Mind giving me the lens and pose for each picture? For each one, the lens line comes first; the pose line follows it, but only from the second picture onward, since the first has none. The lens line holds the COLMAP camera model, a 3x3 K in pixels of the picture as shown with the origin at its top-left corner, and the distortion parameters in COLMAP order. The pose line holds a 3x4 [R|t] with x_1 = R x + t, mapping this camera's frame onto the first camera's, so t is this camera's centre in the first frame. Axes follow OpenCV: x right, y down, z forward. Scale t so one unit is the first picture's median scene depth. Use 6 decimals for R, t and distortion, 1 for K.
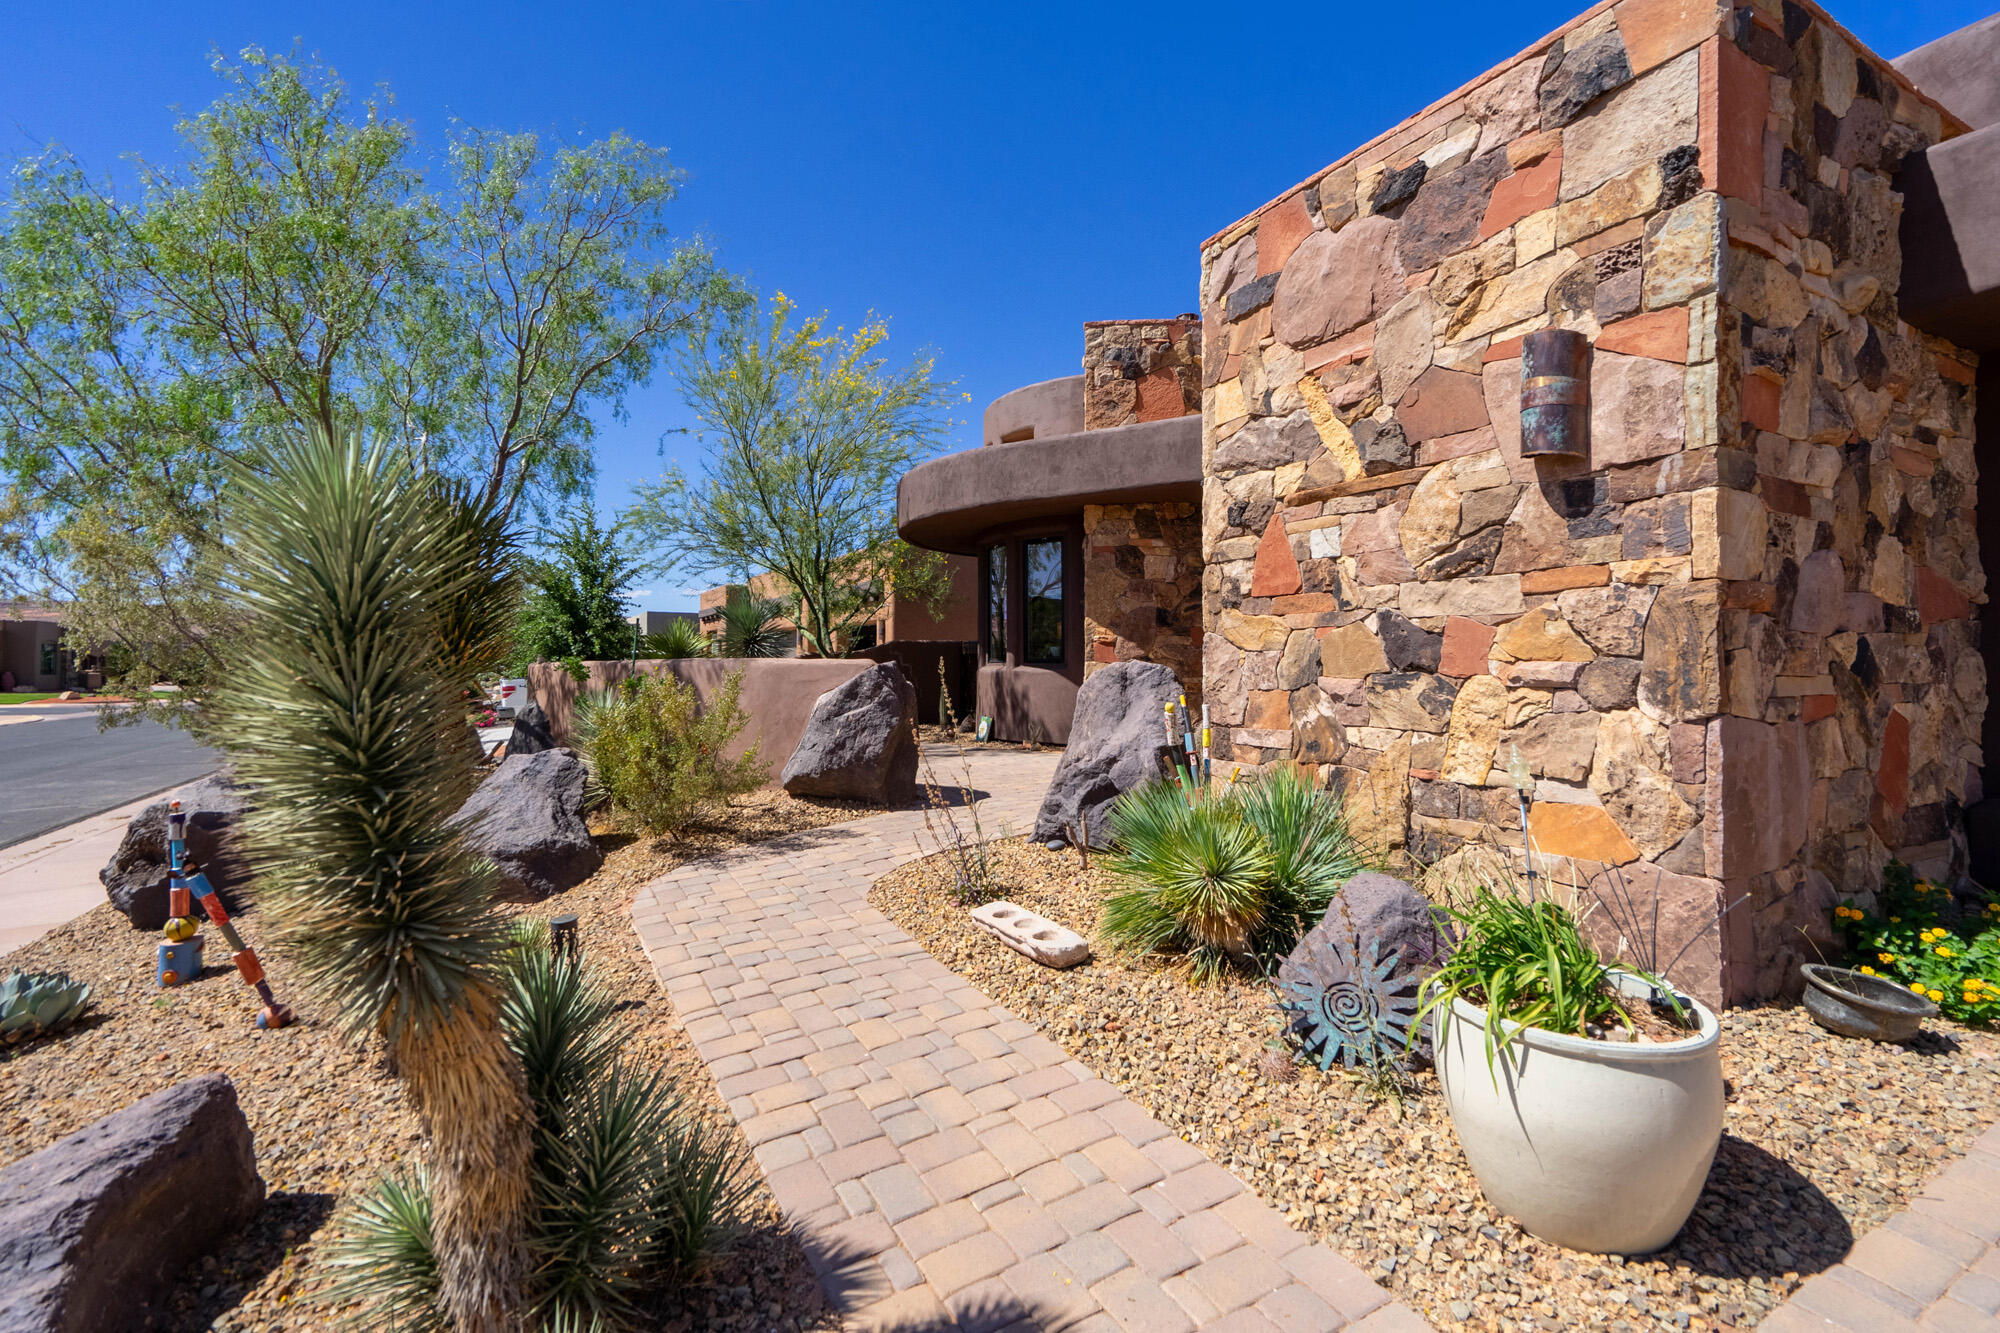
lens RADIAL K [[935.0, 0, 995.1], [0, 935.0, 661.7], [0, 0, 1]] dist [0.000057, 0.000068]
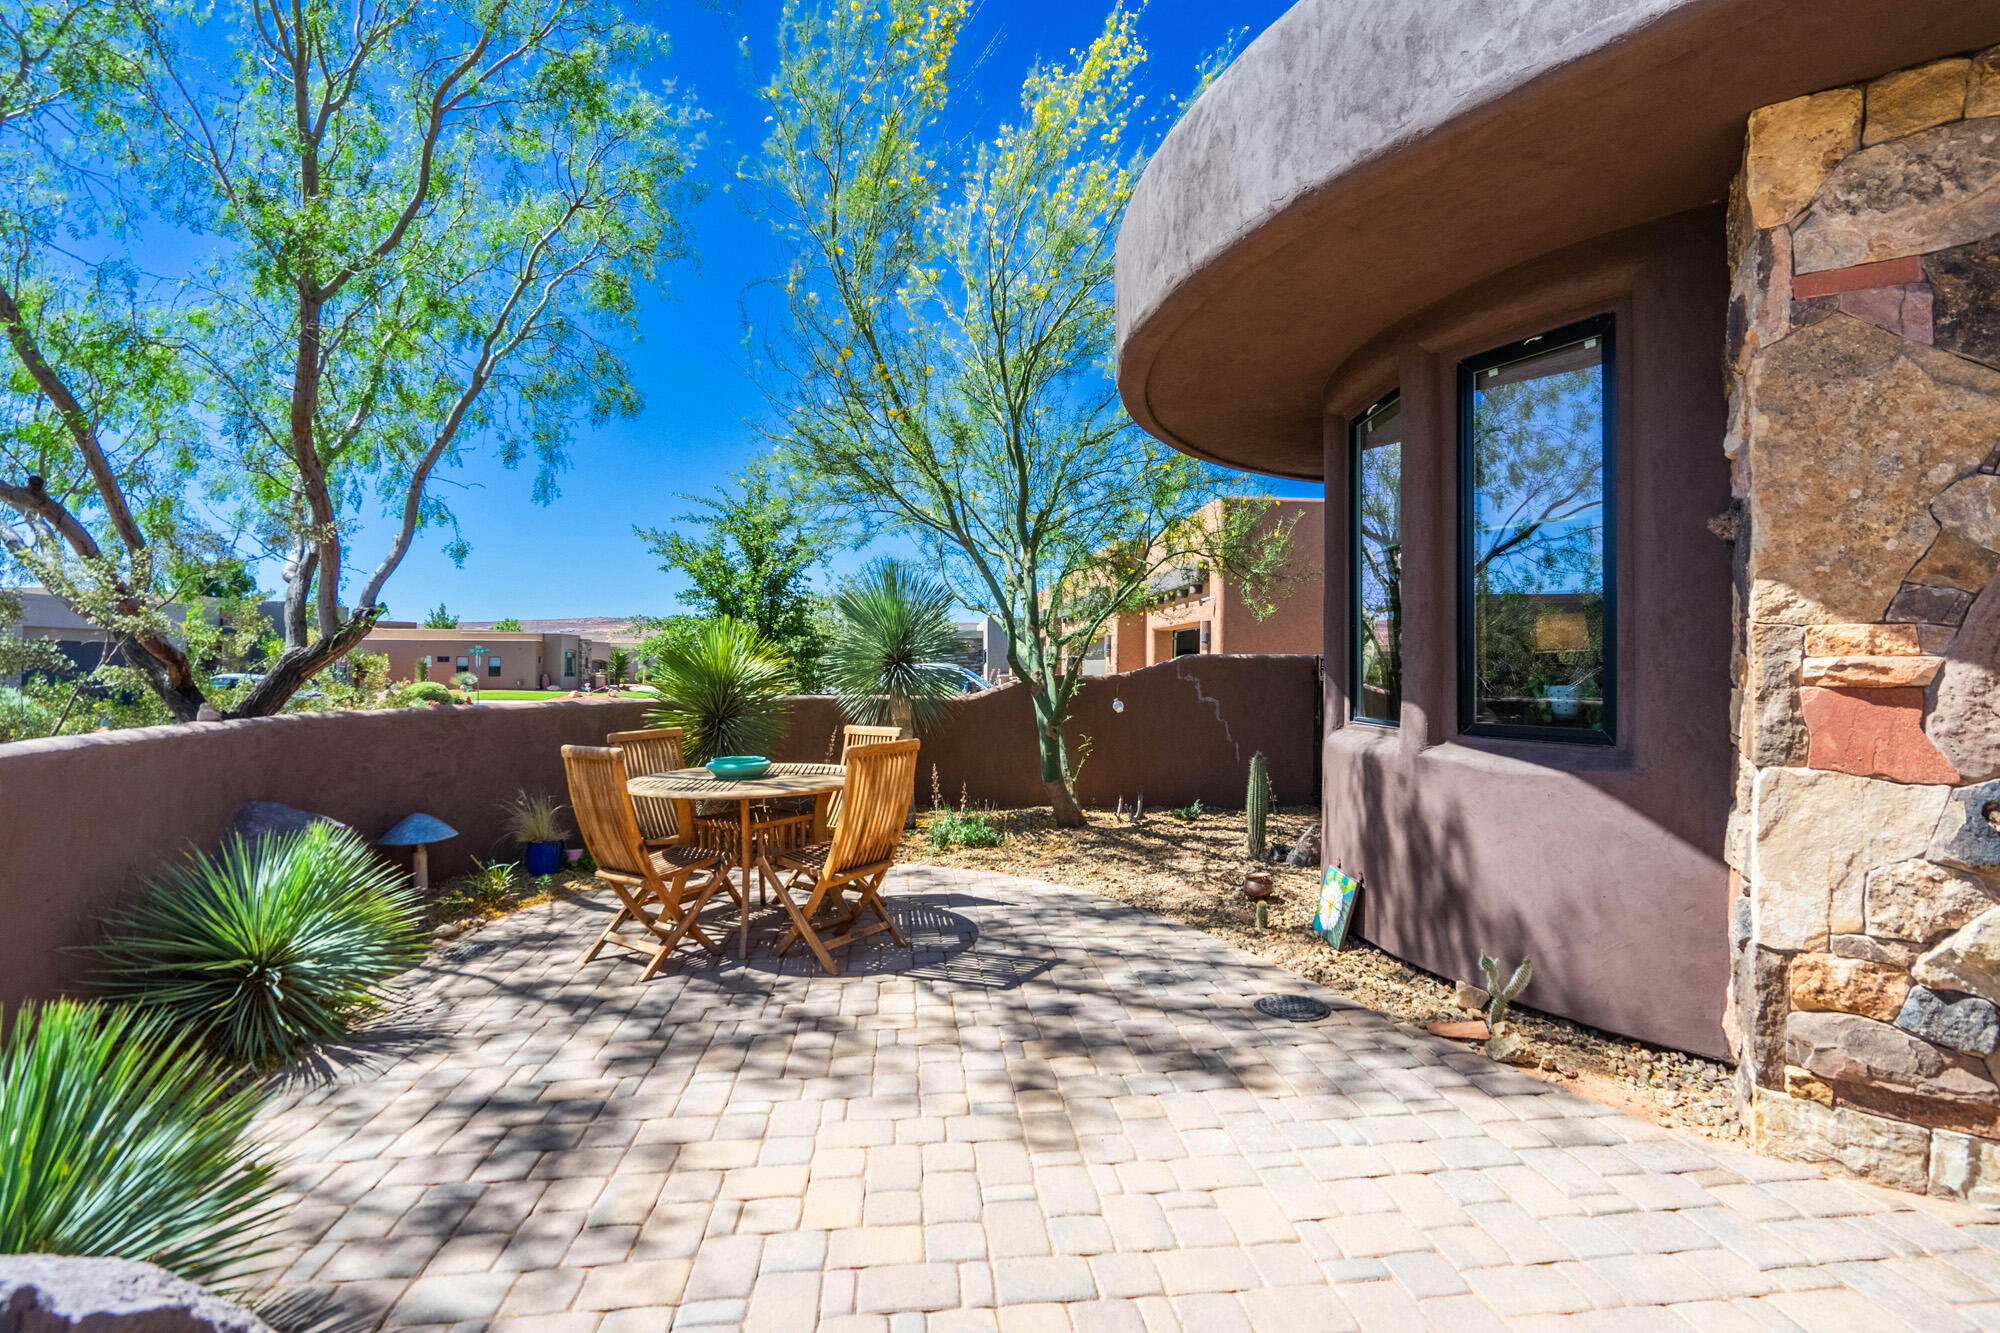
lens RADIAL K [[900.4, 0, 1003.3], [0, 900.4, 668.2], [0, 0, 1]] dist [0.001670, -0.000027]
pose [[0.912482, 0.010680, -0.408978, 0.014672], [-0.010870, 0.999939, 0.001860, -0.020968], [0.408973, 0.002749, 0.912542, 0.640960]]
